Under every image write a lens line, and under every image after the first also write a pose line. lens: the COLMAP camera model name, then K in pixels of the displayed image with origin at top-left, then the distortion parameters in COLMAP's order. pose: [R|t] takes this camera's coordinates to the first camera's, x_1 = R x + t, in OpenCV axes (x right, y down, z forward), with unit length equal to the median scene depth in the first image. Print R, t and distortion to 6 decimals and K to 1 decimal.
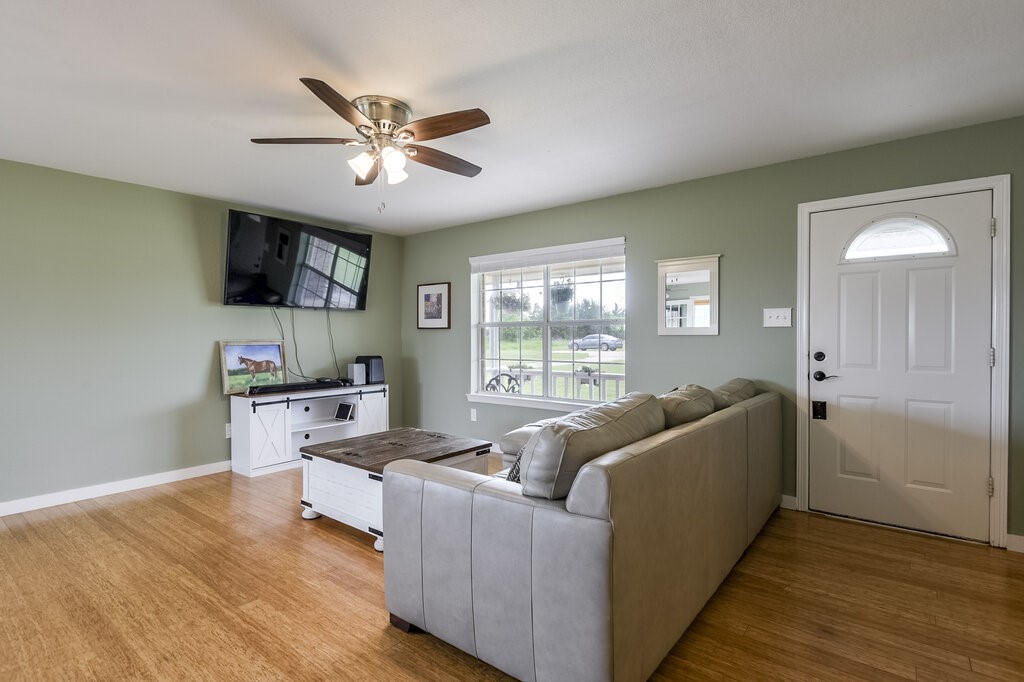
lens RADIAL K [[497.6, 0, 507.2], [0, 497.6, 338.9], [0, 0, 1]] dist [0.017782, -0.014202]
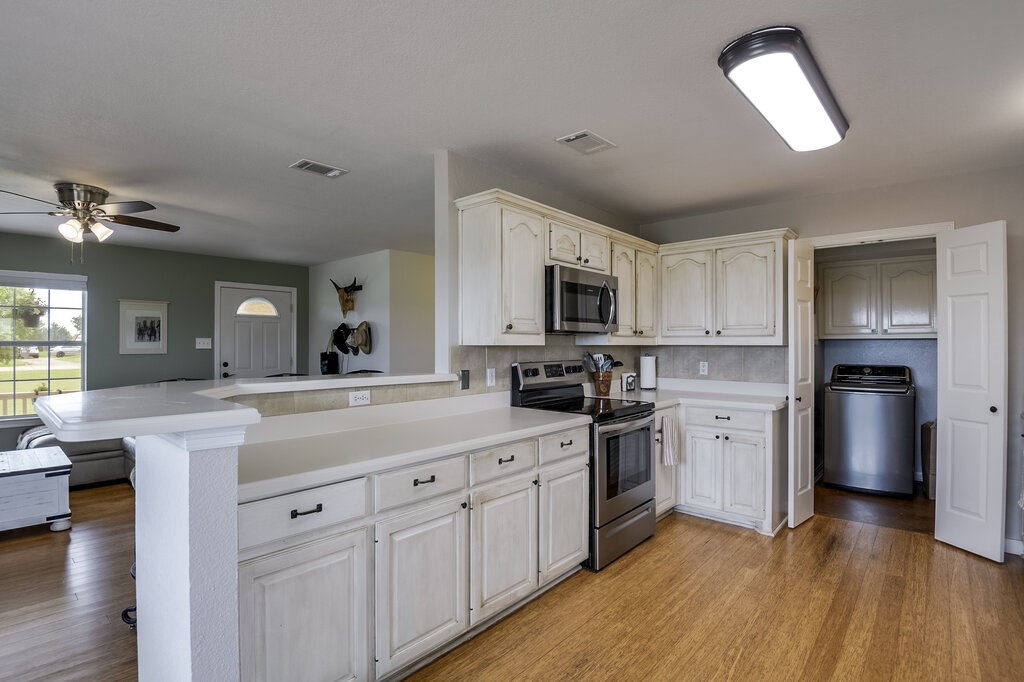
lens RADIAL K [[500.8, 0, 512.0], [0, 500.8, 341.0], [0, 0, 1]] dist [-0.000354, -0.026157]
pose [[0.055446, 0.009218, 0.998419, -1.214692], [0.008619, 0.999916, -0.009711, -0.026446], [-0.998425, 0.009143, 0.055361, -0.179537]]
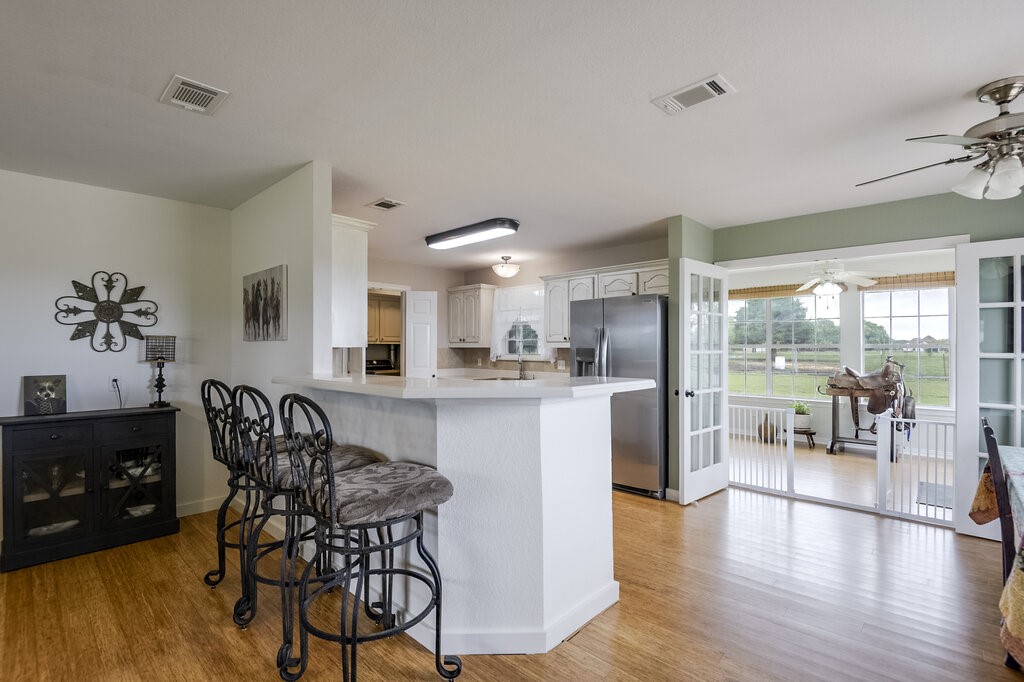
lens RADIAL K [[471.2, 0, 509.0], [0, 471.2, 342.5], [0, 0, 1]] dist [0.002996, -0.010691]
pose [[-0.996218, 0.005200, 0.086731, -0.754277], [0.005027, 0.999985, -0.002214, -0.033351], [-0.086741, -0.001770, -0.996229, 0.850643]]
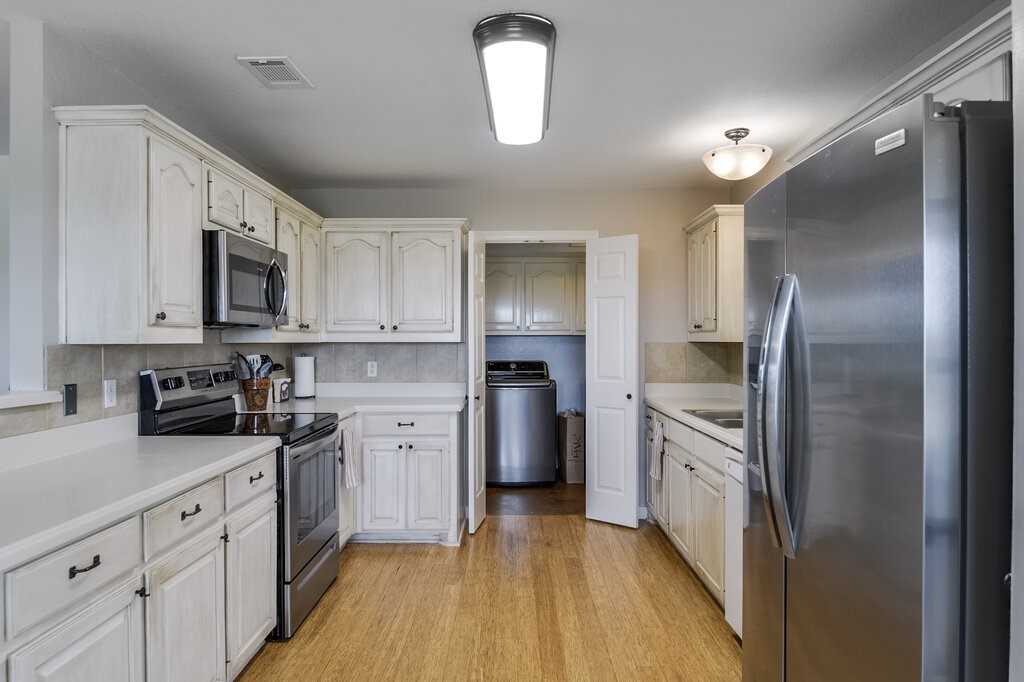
lens RADIAL K [[618.4, 0, 512.0], [0, 618.4, 341.0], [0, 0, 1]] dist [0.005005, -0.018971]
pose [[-0.607937, 0.003642, 0.793977, -1.166936], [0.011772, 0.999921, 0.004427, -0.029025], [-0.793898, 0.012038, -0.607932, -0.016020]]
